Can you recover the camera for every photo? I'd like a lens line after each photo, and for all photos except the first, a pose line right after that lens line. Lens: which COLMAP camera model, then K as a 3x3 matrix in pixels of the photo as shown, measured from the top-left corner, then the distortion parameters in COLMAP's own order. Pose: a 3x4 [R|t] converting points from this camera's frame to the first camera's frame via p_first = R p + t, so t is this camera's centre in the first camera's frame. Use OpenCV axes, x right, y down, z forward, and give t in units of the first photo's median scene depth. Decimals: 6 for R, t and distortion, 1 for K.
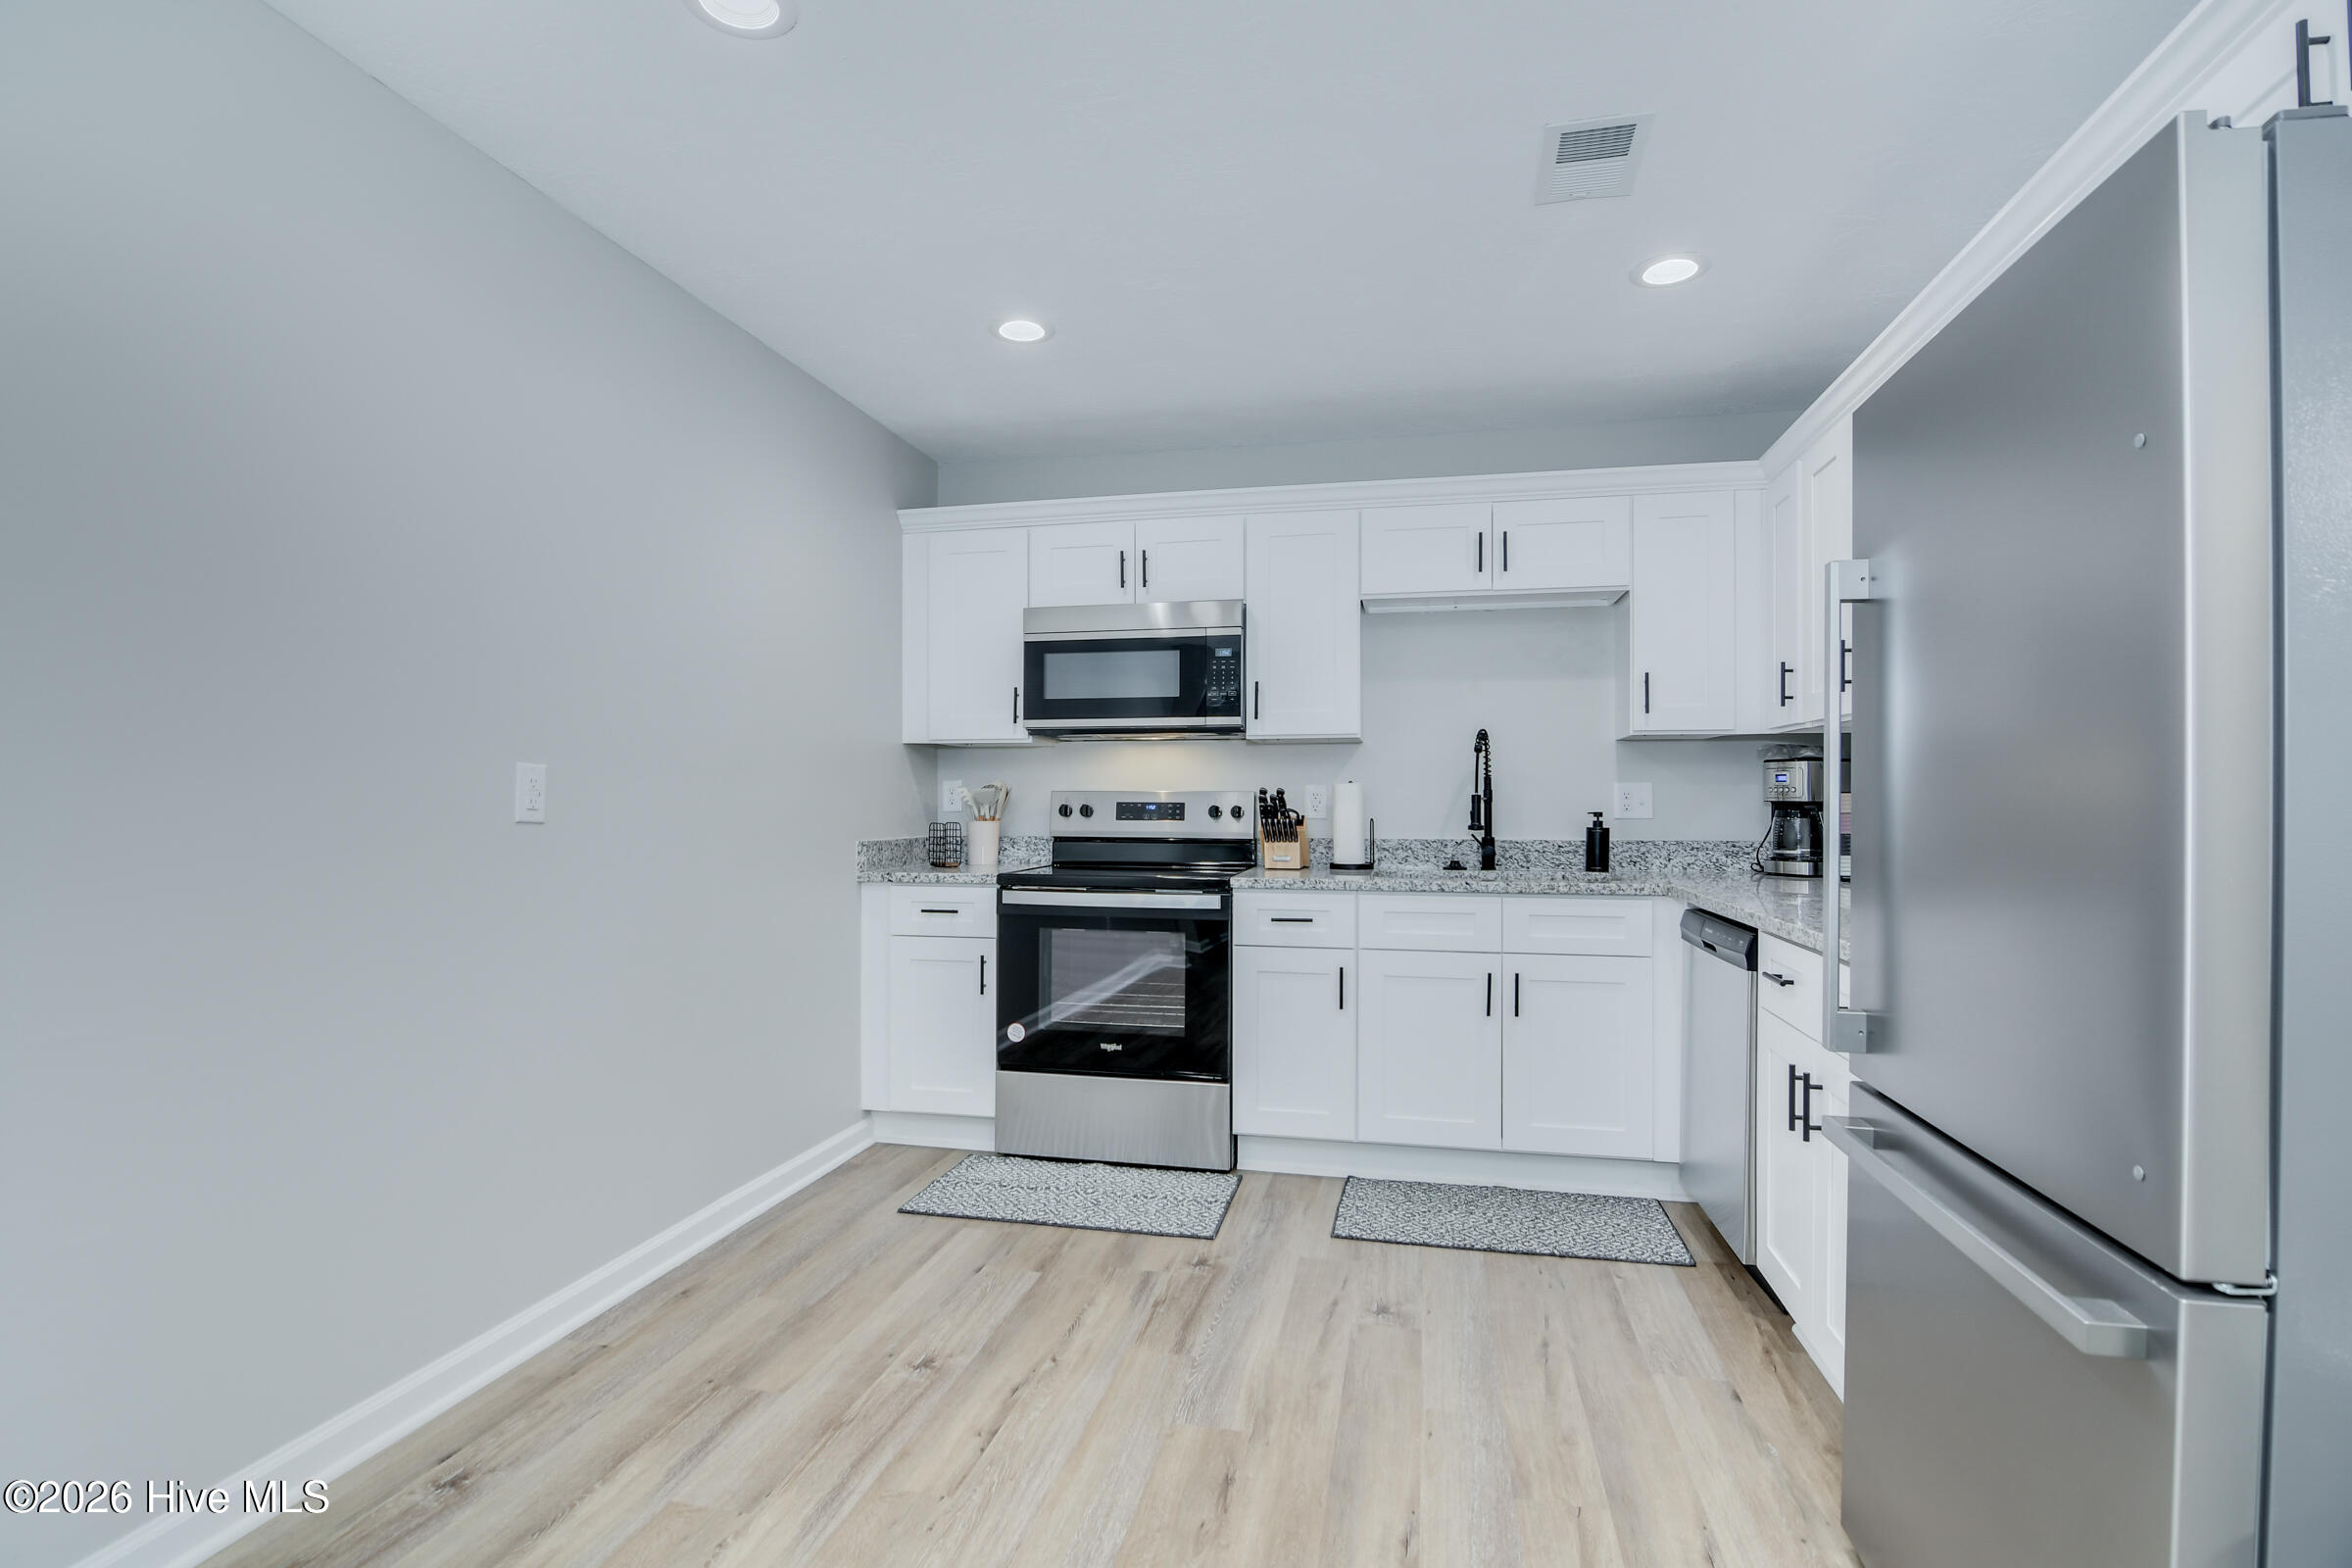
lens RADIAL K [[1137.2, 0, 1179.1], [0, 1137.2, 793.5], [0, 0, 1]] dist [-0.005387, -0.010273]
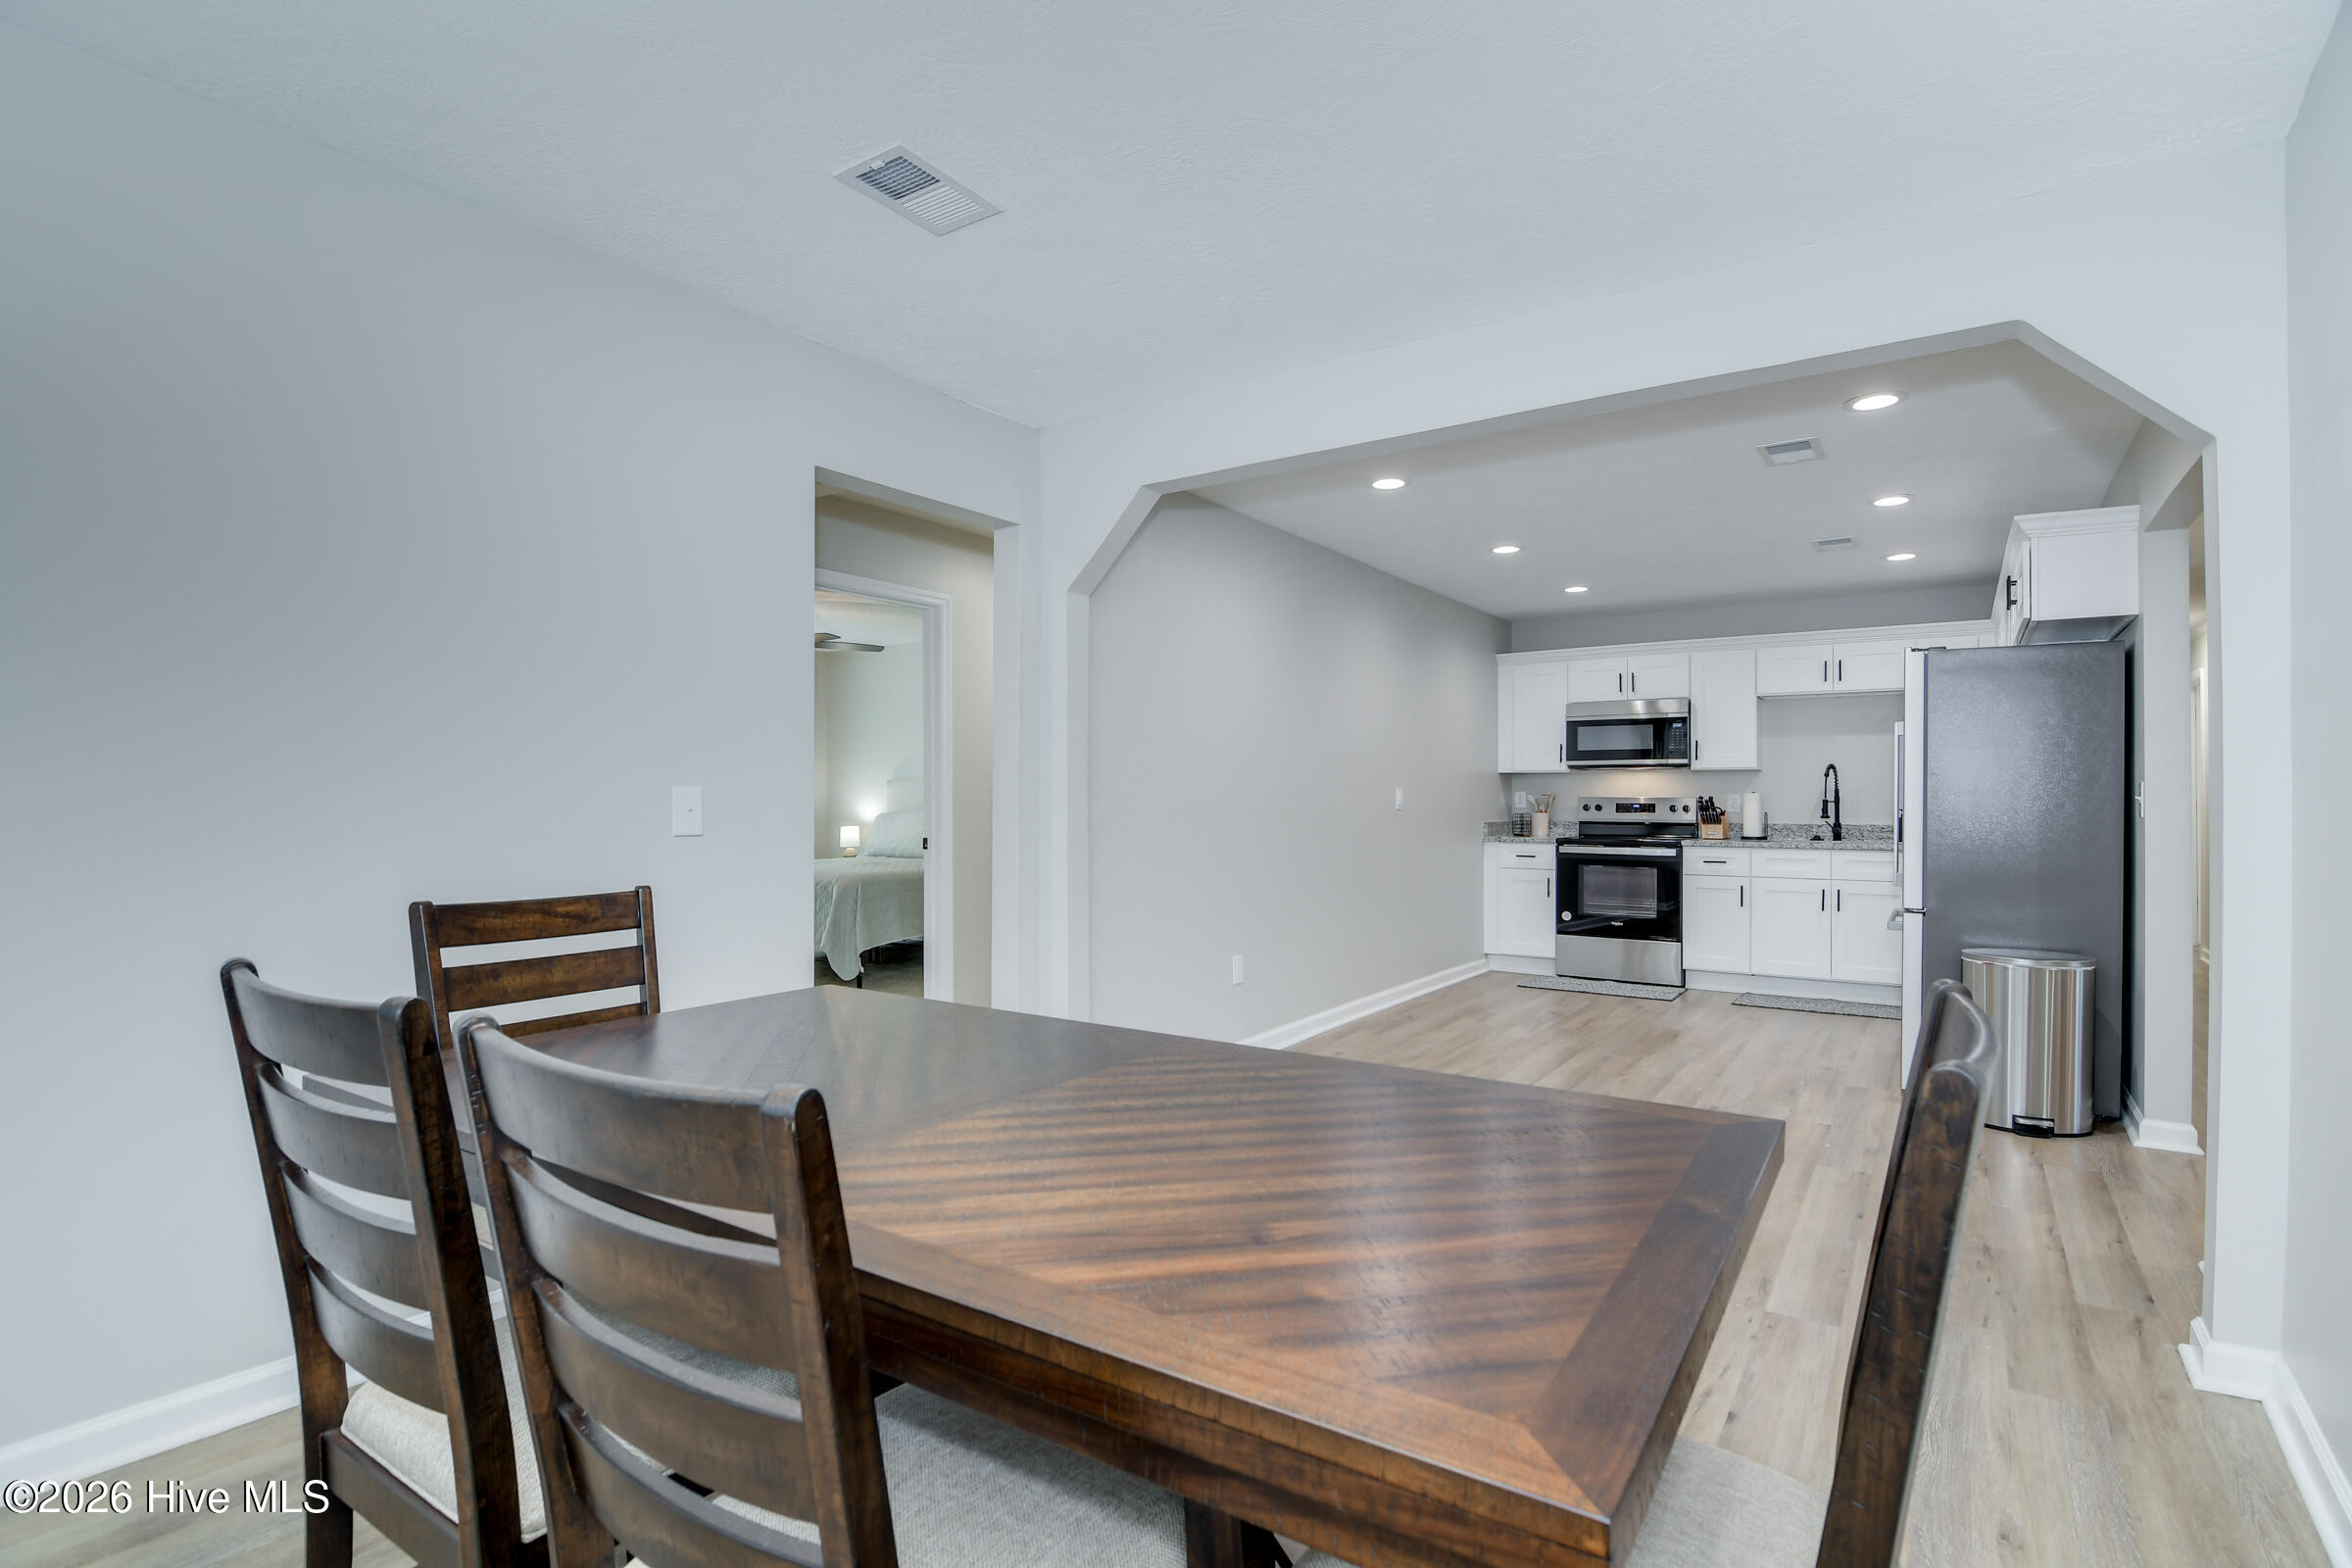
lens RADIAL K [[1137.2, 0, 1163.6], [0, 1137.2, 796.6], [0, 0, 1]] dist [-0.005387, -0.010273]
pose [[0.926526, -0.000079, -0.376230, -0.043413], [-0.000042, 1.000000, -0.000313, -0.002537], [0.376230, 0.000306, 0.926526, -1.084777]]
